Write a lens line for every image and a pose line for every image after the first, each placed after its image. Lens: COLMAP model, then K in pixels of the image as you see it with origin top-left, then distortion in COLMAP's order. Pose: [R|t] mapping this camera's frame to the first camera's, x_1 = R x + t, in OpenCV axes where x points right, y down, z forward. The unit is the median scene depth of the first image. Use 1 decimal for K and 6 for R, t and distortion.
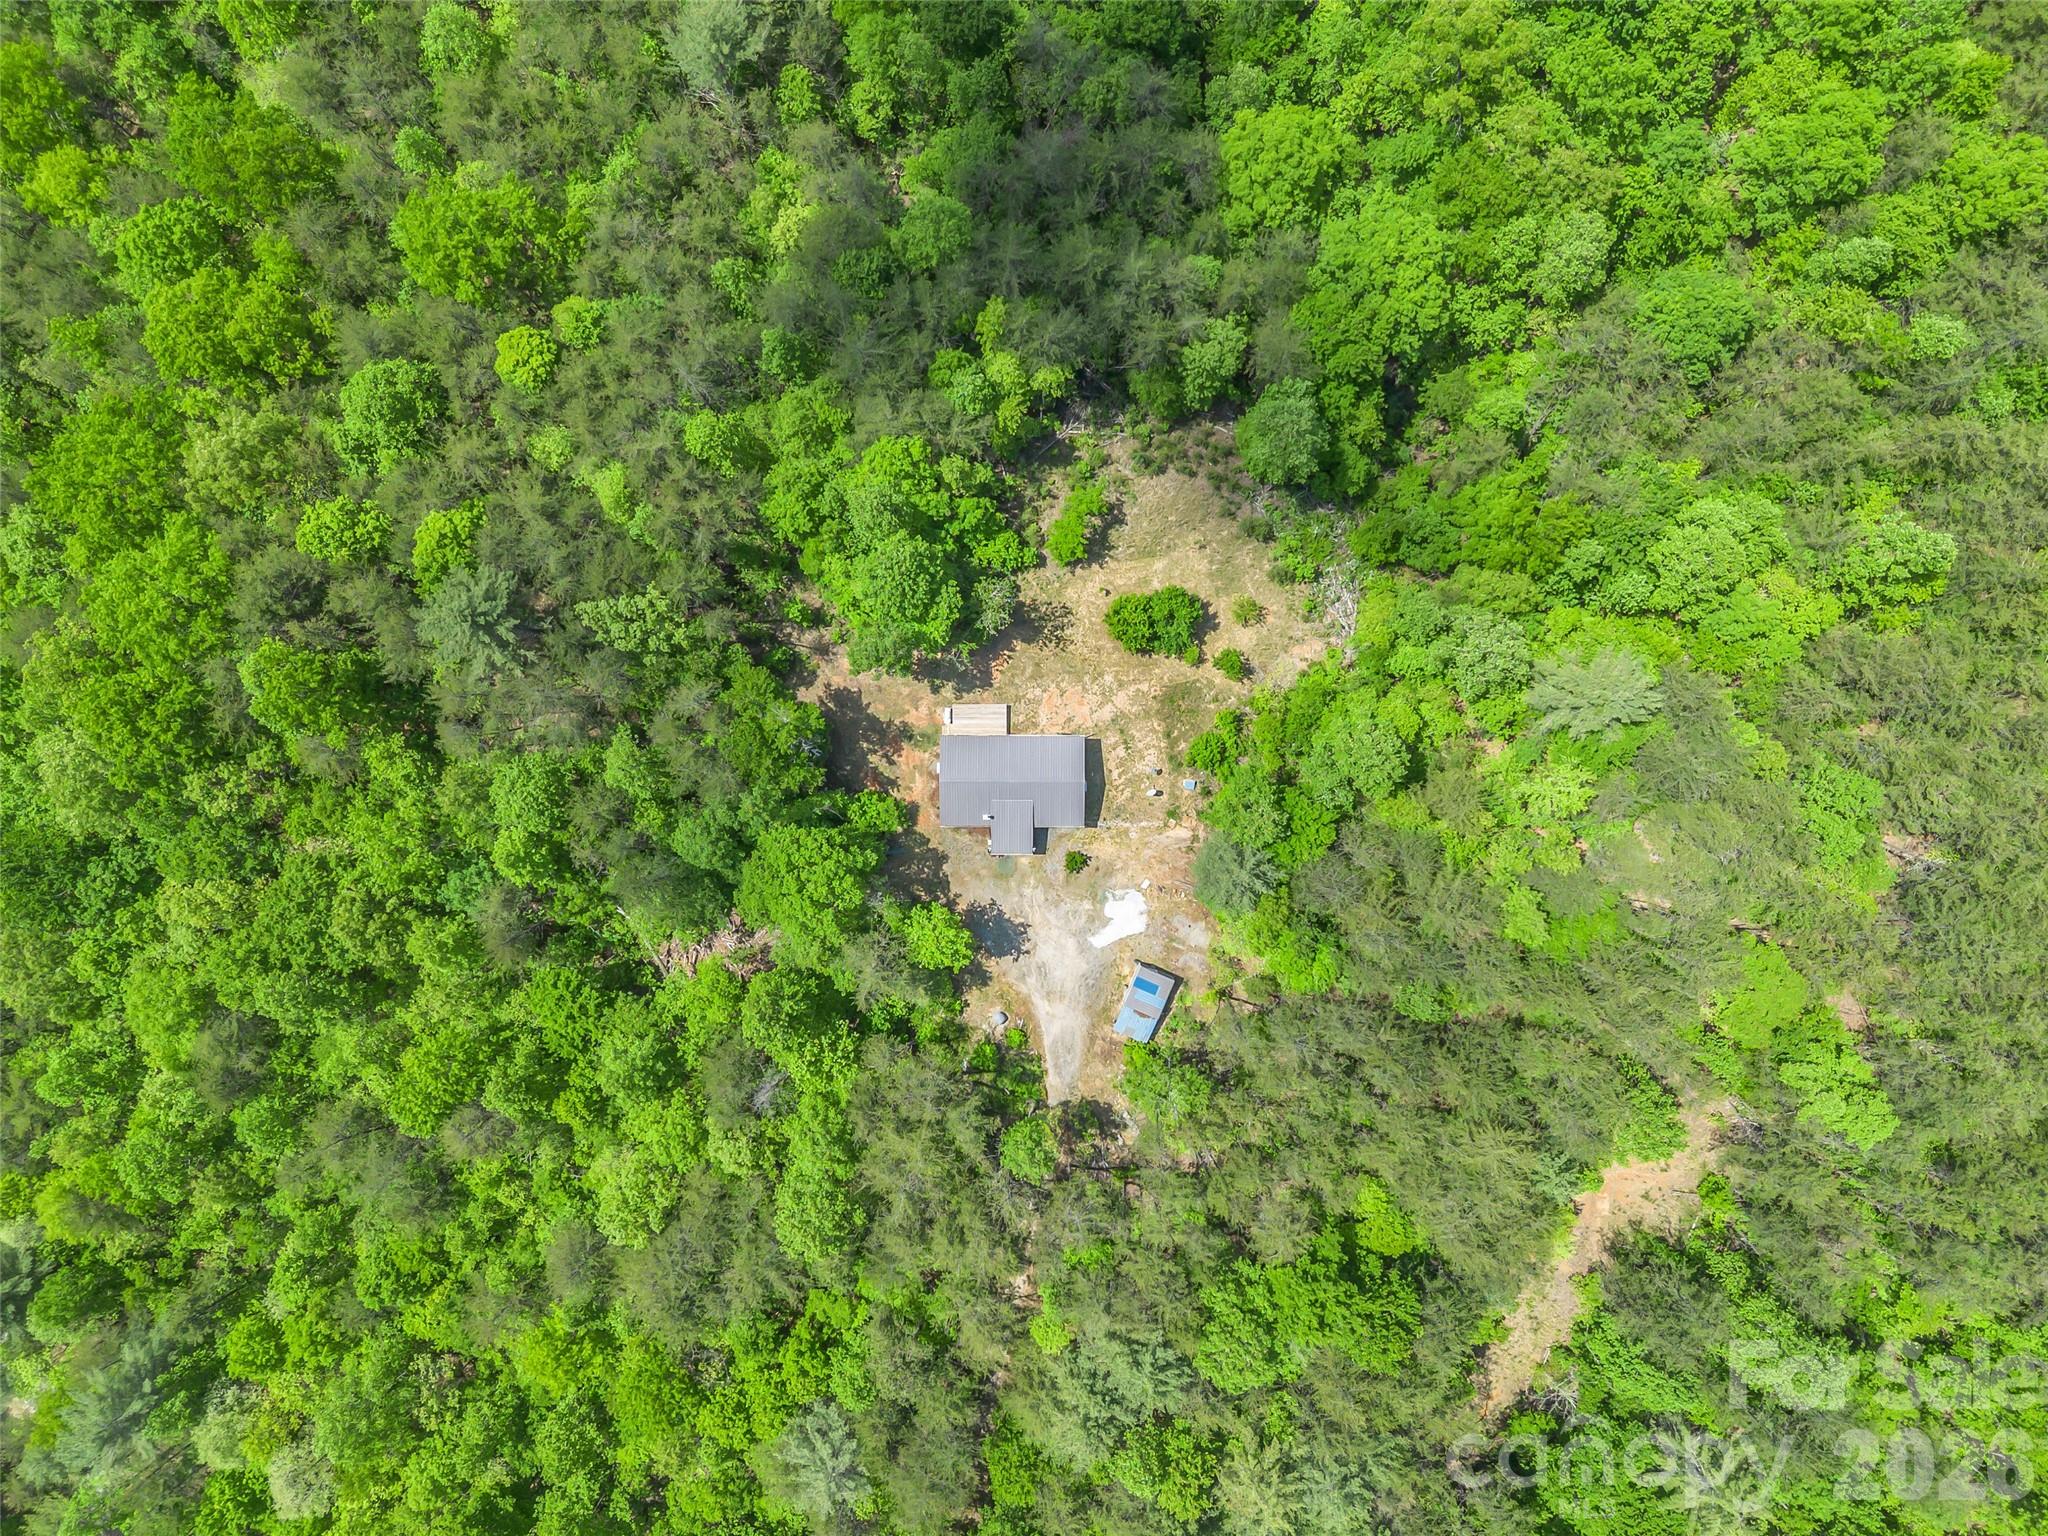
lens RADIAL K [[1443.6, 0, 1025.5], [0, 1443.6, 760.3], [0, 0, 1]] dist [-0.010767, -0.003788]
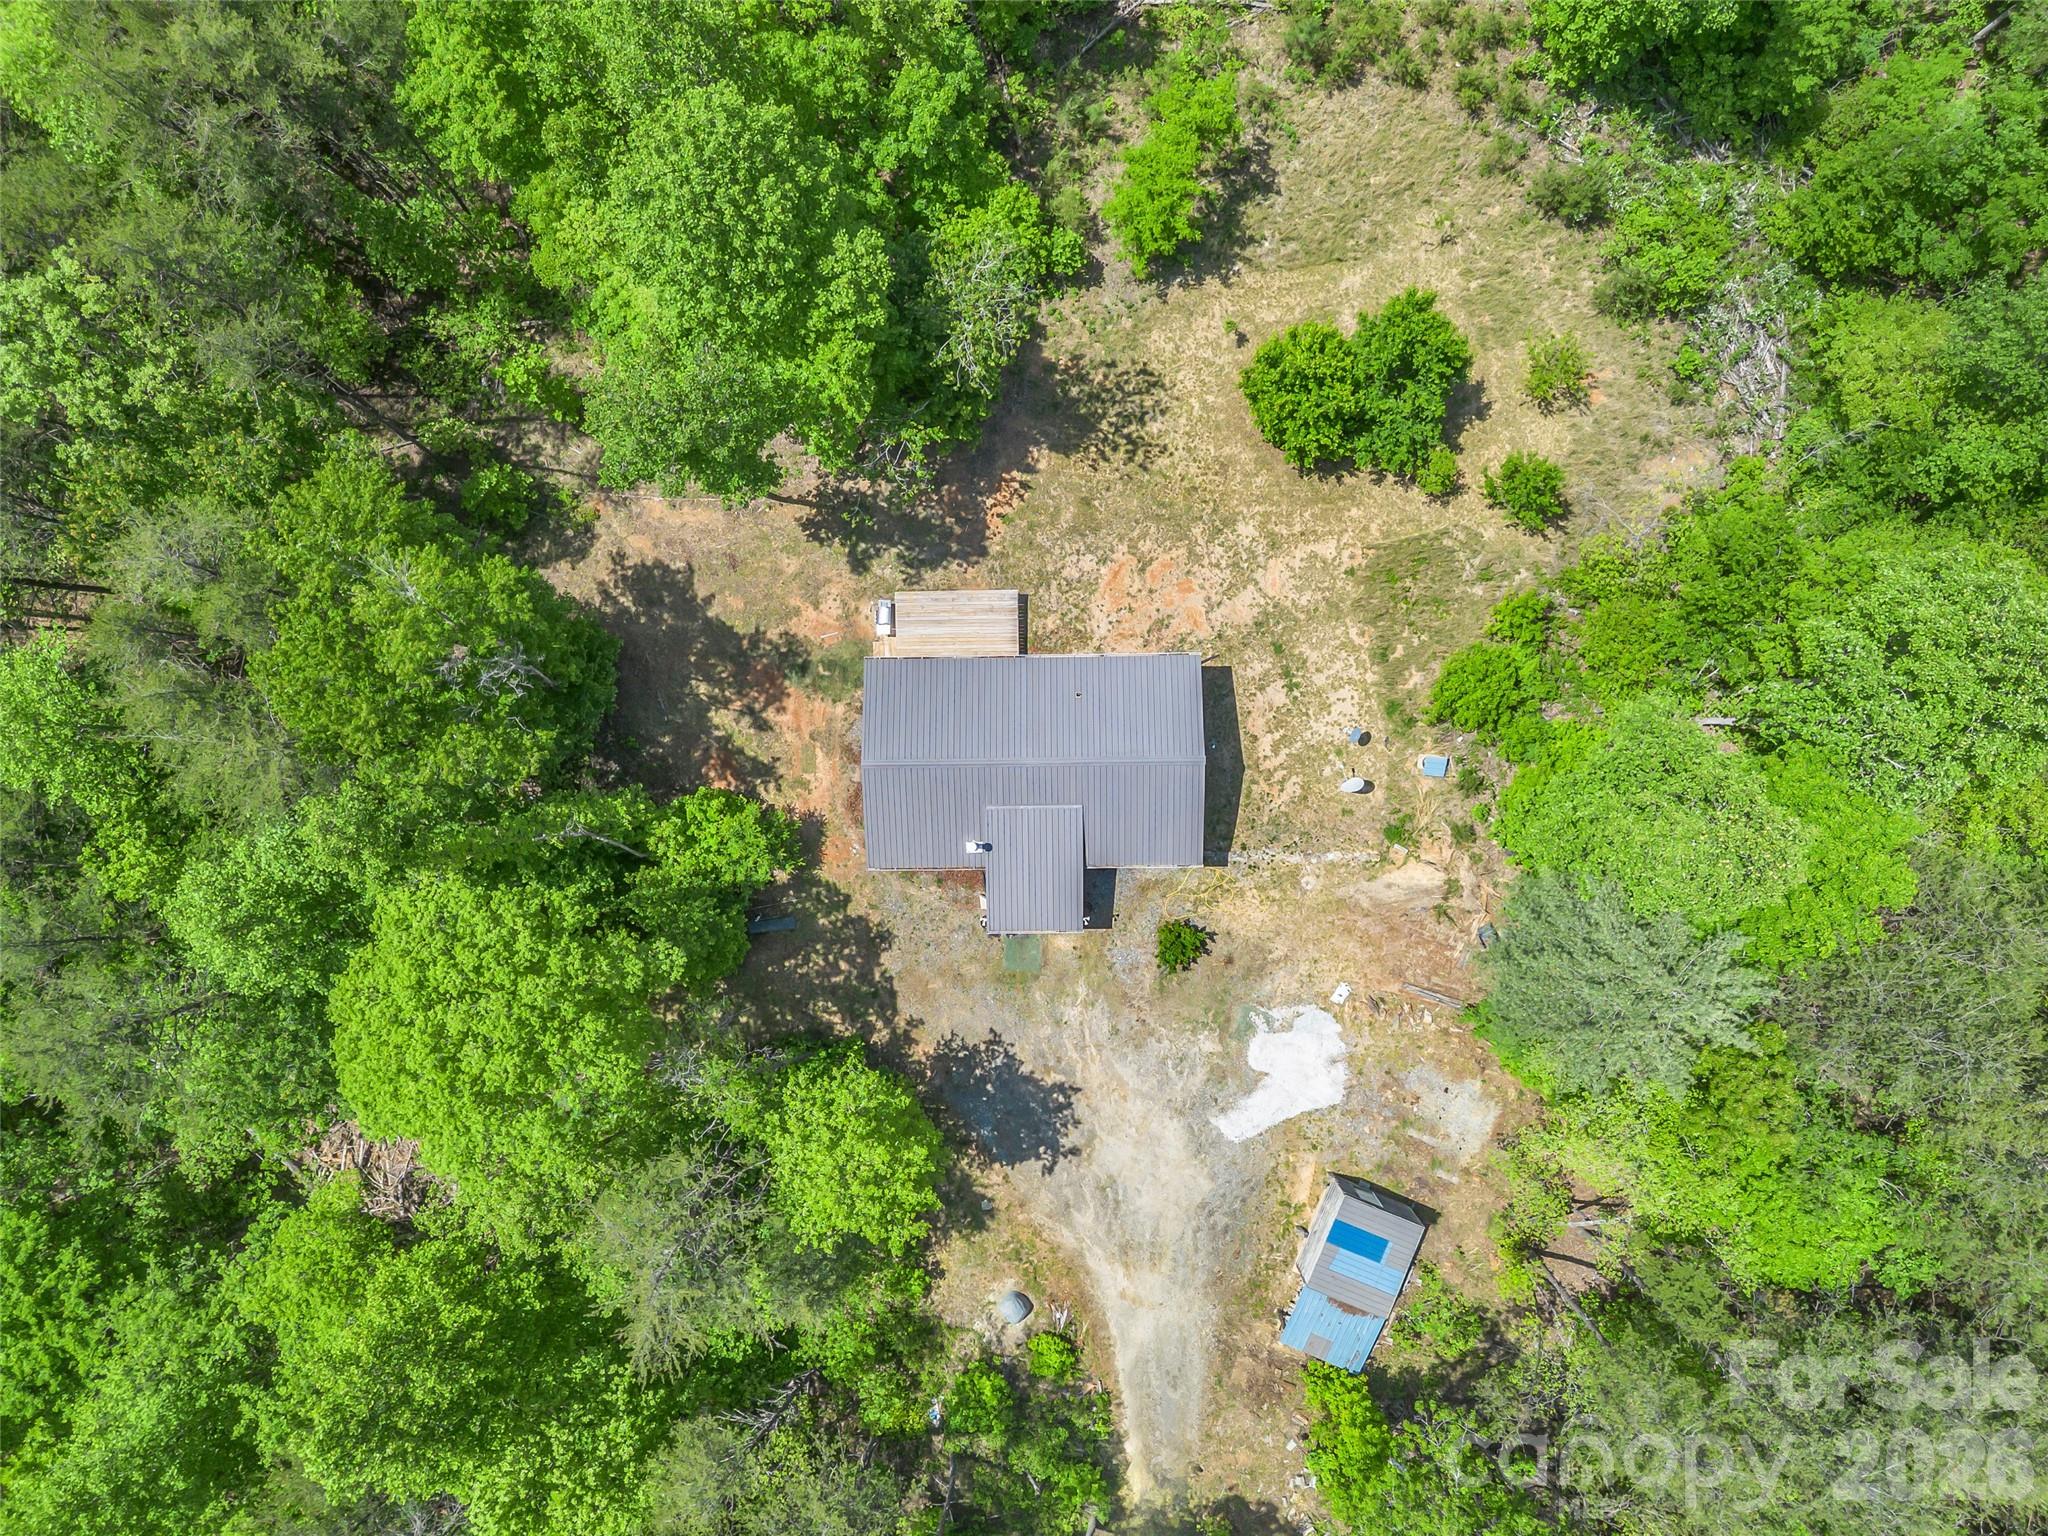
lens RADIAL K [[1443.6, 0, 1015.8], [0, 1443.6, 776.1], [0, 0, 1]] dist [-0.010767, -0.003788]
pose [[0.999611, -0.015270, -0.023339, -0.004487], [0.015314, 0.999881, 0.001693, 0.017369], [0.023310, -0.002050, 0.999726, 0.557765]]
